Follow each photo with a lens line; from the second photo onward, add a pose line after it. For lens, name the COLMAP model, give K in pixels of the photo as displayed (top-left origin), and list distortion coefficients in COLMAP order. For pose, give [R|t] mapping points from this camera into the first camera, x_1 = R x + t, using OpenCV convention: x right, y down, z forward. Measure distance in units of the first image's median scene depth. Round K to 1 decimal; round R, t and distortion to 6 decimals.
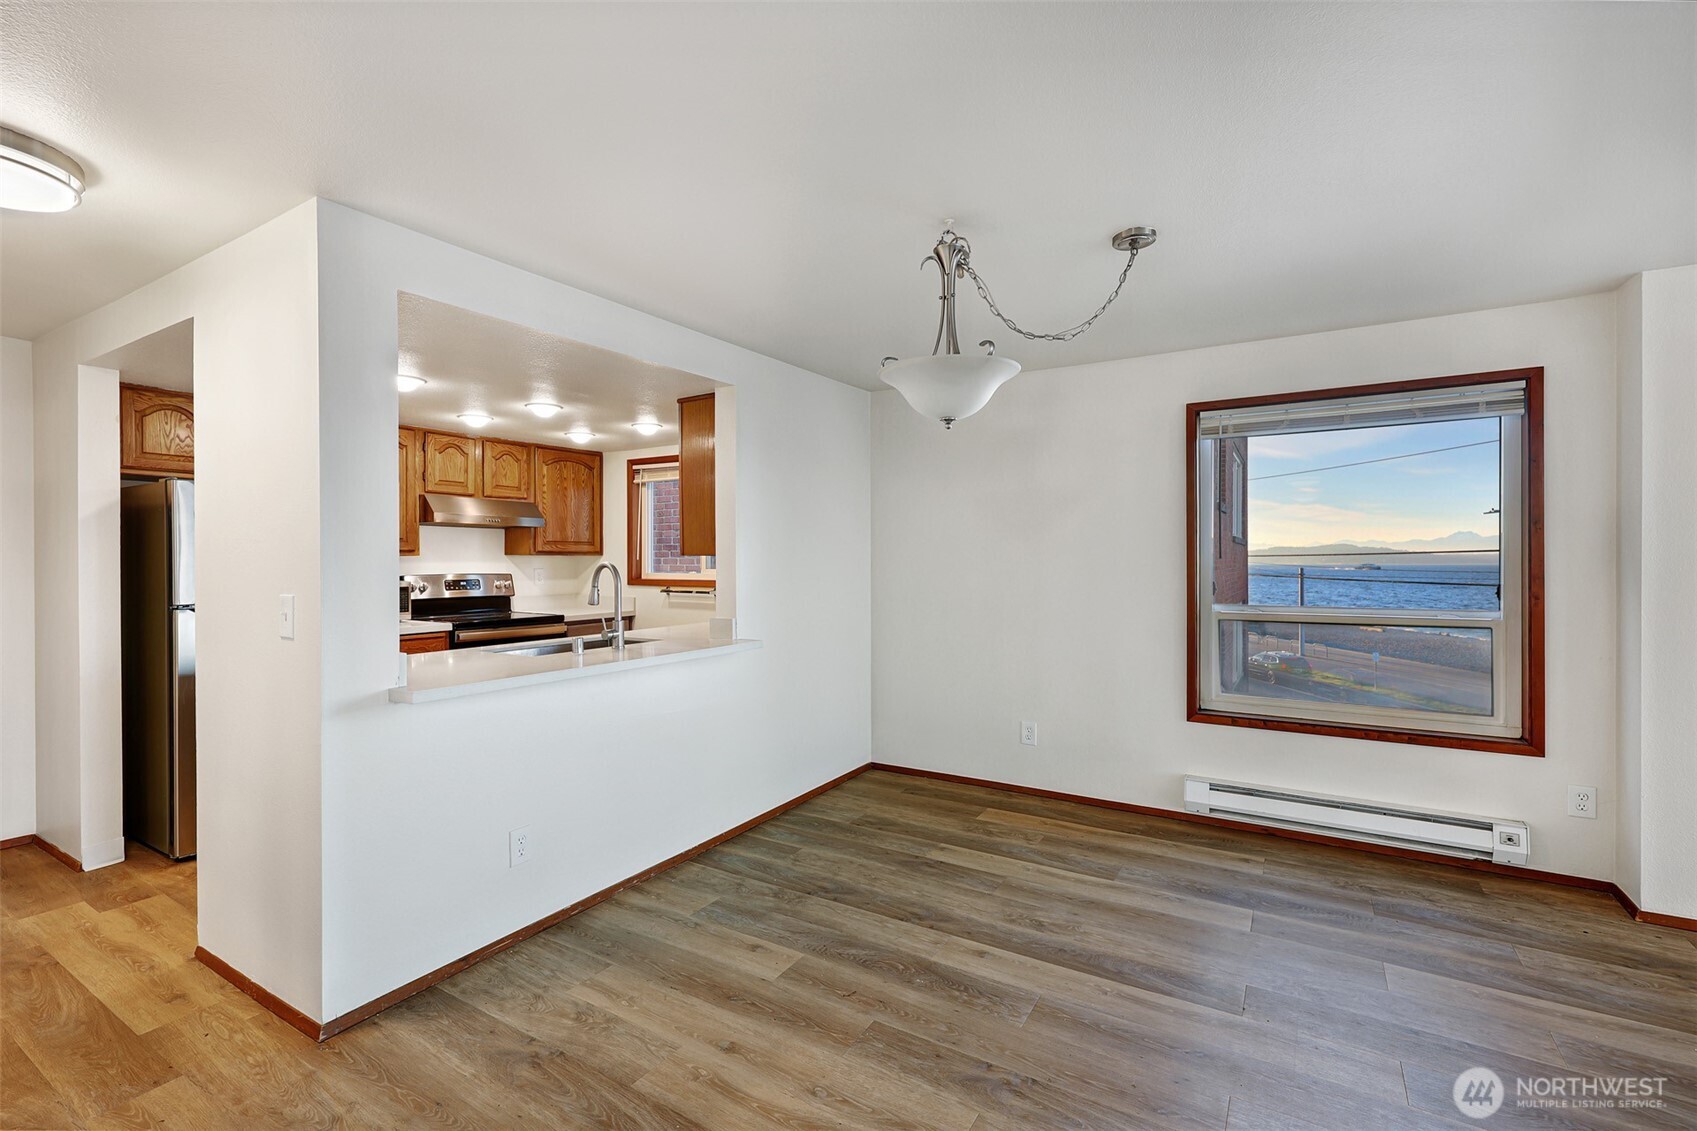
lens RADIAL K [[733.0, 0, 910.5], [0, 733.0, 566.4], [0, 0, 1]] dist [0.001880, 0.000023]
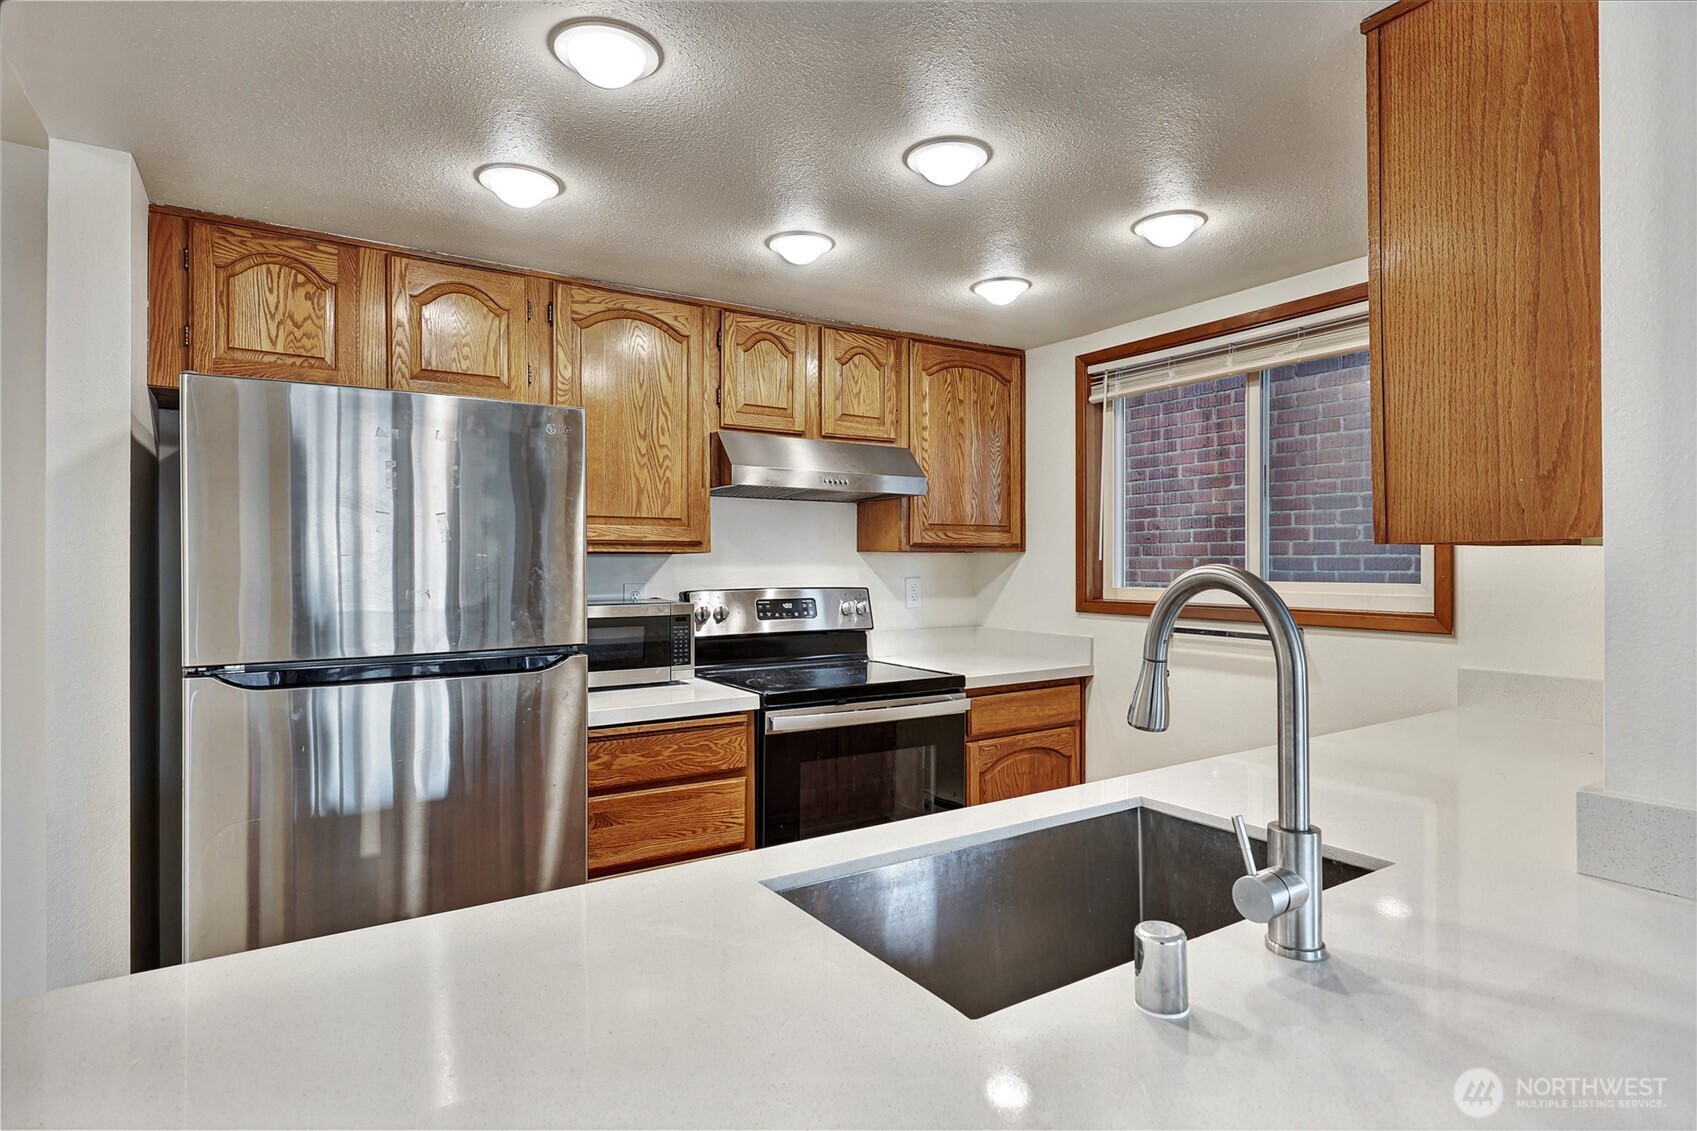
lens RADIAL K [[911.5, 0, 889.2], [0, 911.5, 565.1], [0, 0, 1]] dist [0.004799, -0.000703]
pose [[0.892322, -0.003320, -0.451387, -0.238791], [-0.000303, 0.999968, -0.007953, -0.001094], [0.451399, 0.007234, 0.892293, 0.429384]]
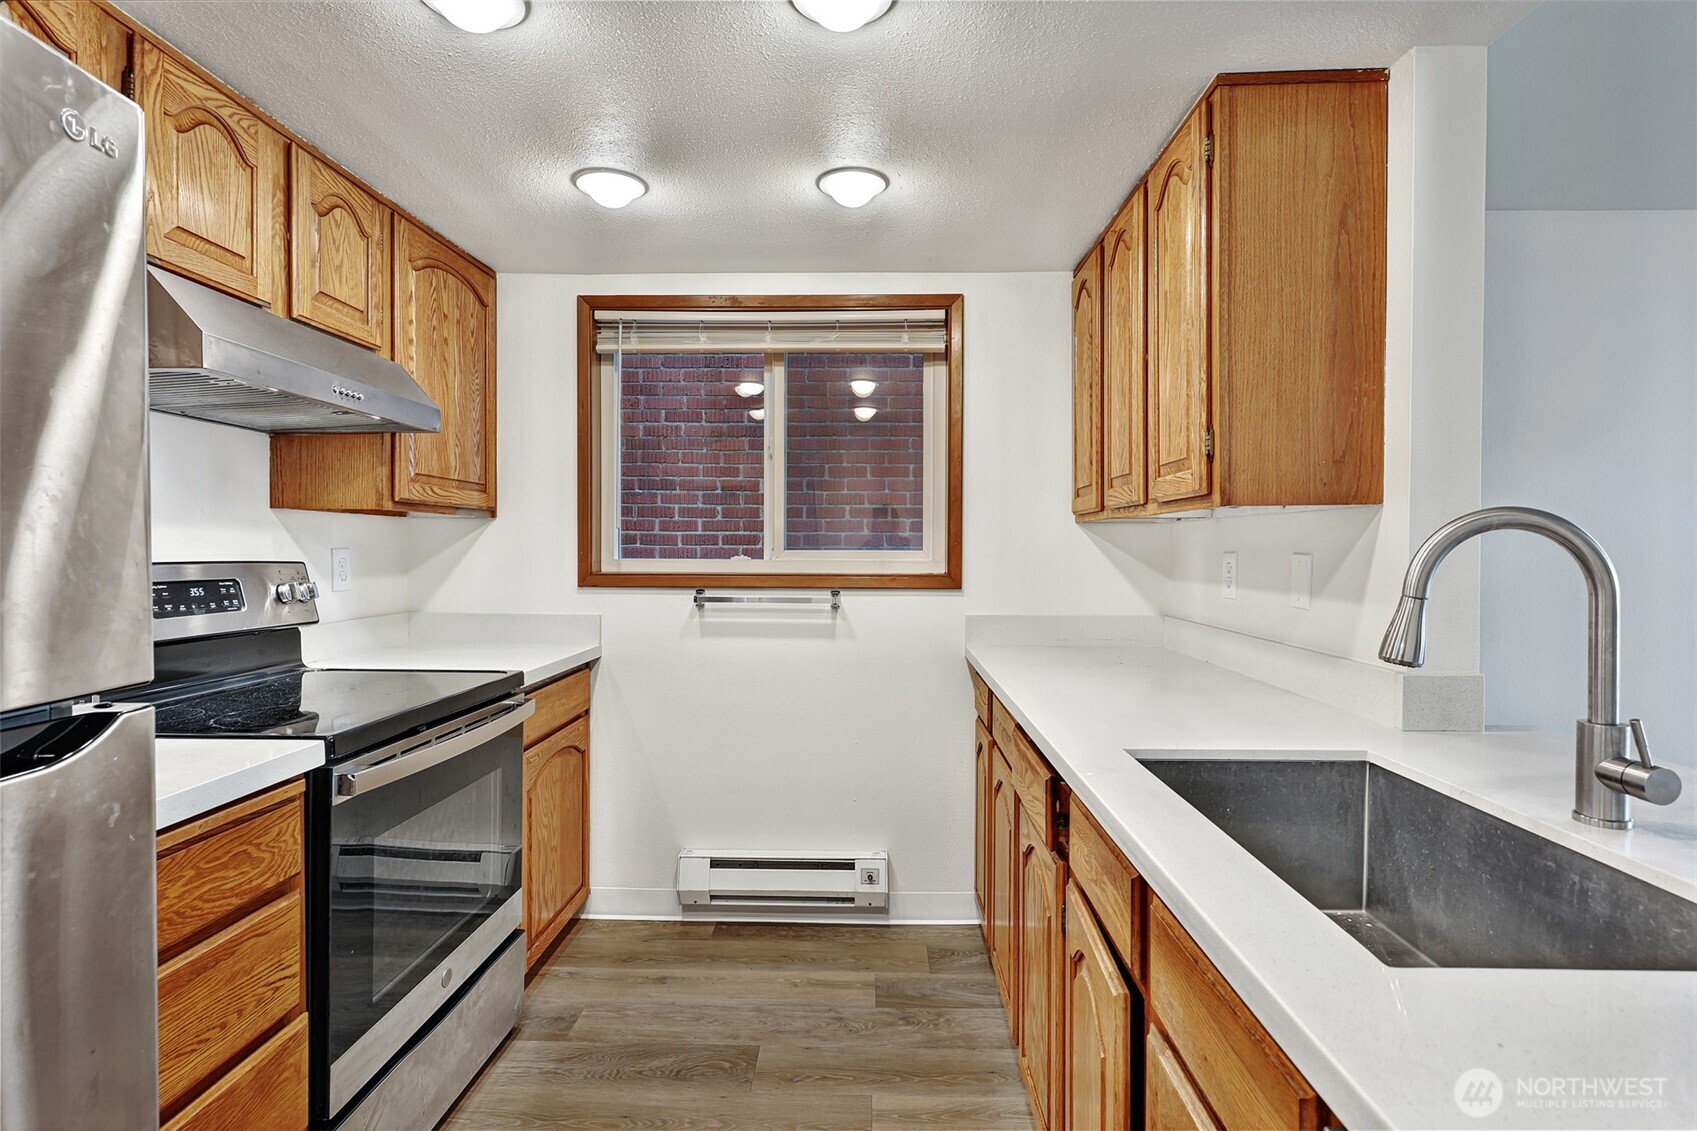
lens RADIAL K [[818.4, 0, 852.2], [0, 818.4, 560.4], [0, 0, 1]] dist [0.010427, -0.000335]
pose [[0.886672, -0.006894, 0.462348, -0.499898], [0.004870, 0.999973, 0.005572, 0.008411], [-0.462374, -0.002689, 0.886681, 0.534575]]
